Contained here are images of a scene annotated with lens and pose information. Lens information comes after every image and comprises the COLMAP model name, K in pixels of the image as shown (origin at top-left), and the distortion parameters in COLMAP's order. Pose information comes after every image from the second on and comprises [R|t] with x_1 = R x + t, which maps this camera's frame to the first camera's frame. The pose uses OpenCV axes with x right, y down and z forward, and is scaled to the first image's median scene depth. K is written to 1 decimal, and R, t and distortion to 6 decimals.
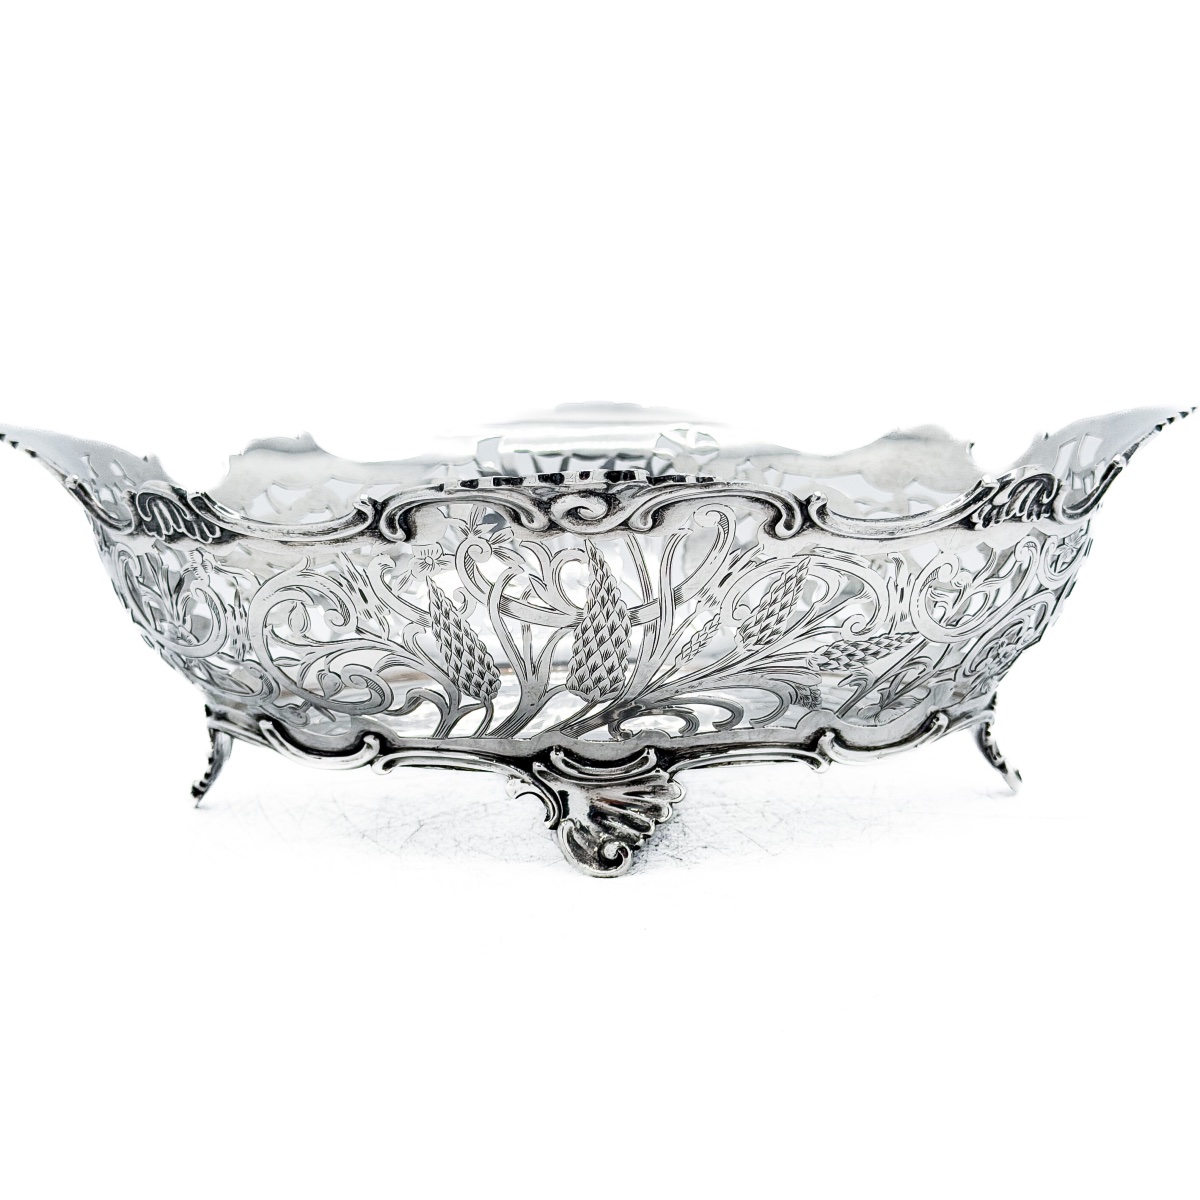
lens RADIAL K [[2401.9, 0, 548.8], [0, 2401.9, 598.8], [0, 0, 1]] dist [0.016614, -0.142529]
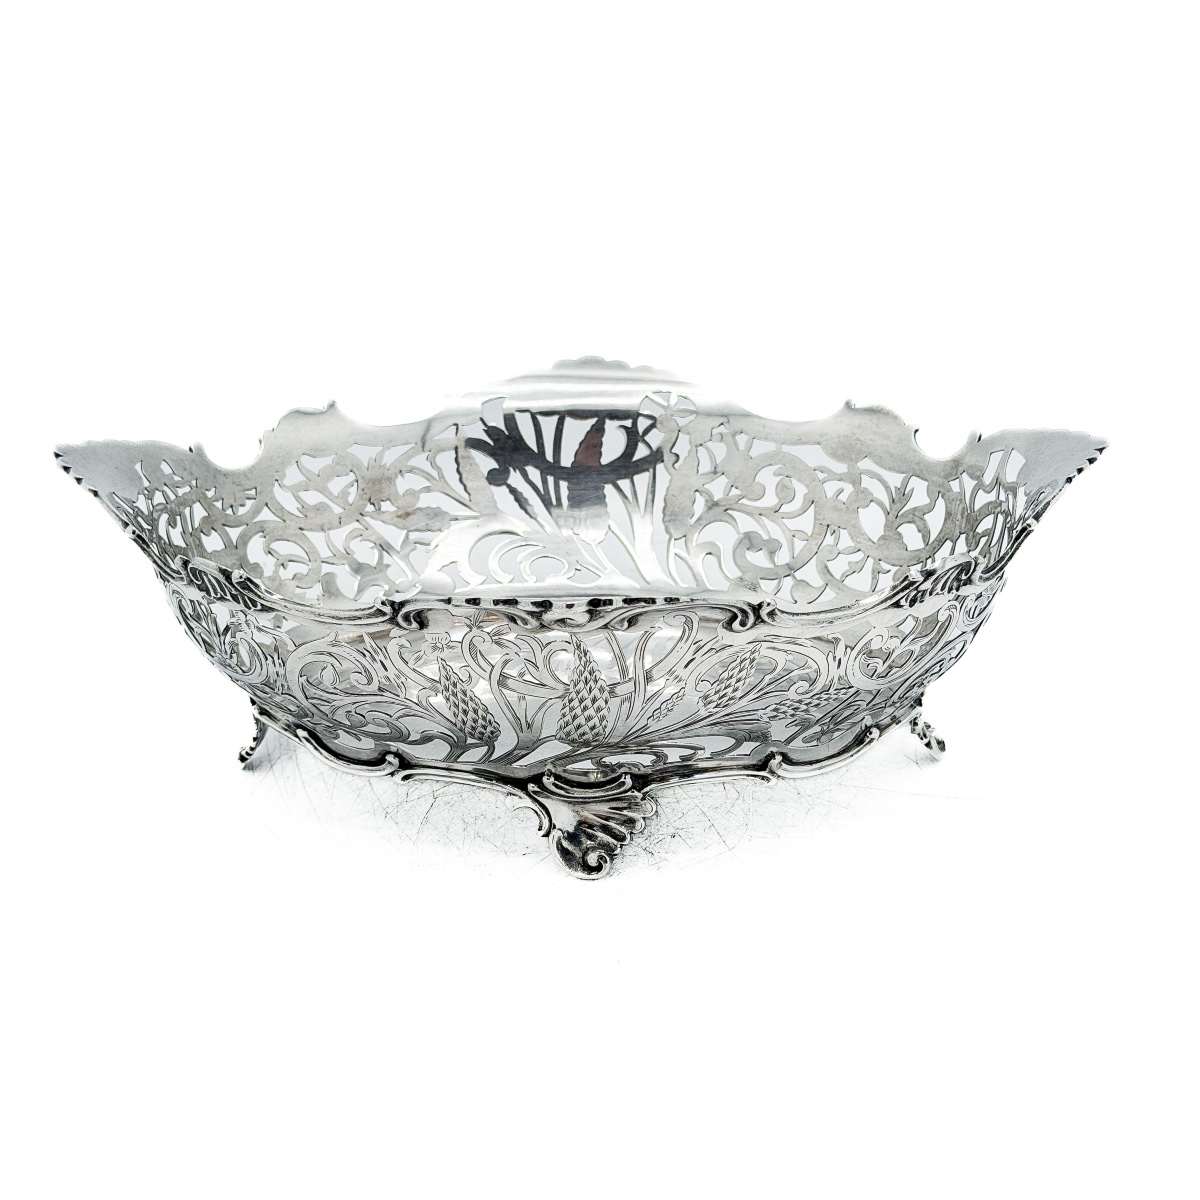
lens RADIAL K [[2256.8, 0, 600.0], [0, 2256.8, 600.0], [0, 0, 1]] dist [-0.029636, 0.072824]
pose [[0.999829, 0.003446, 0.018188, 0.008422], [-0.006638, 0.983921, 0.178483, -0.223528], [-0.017281, -0.178573, 0.983775, -0.083835]]
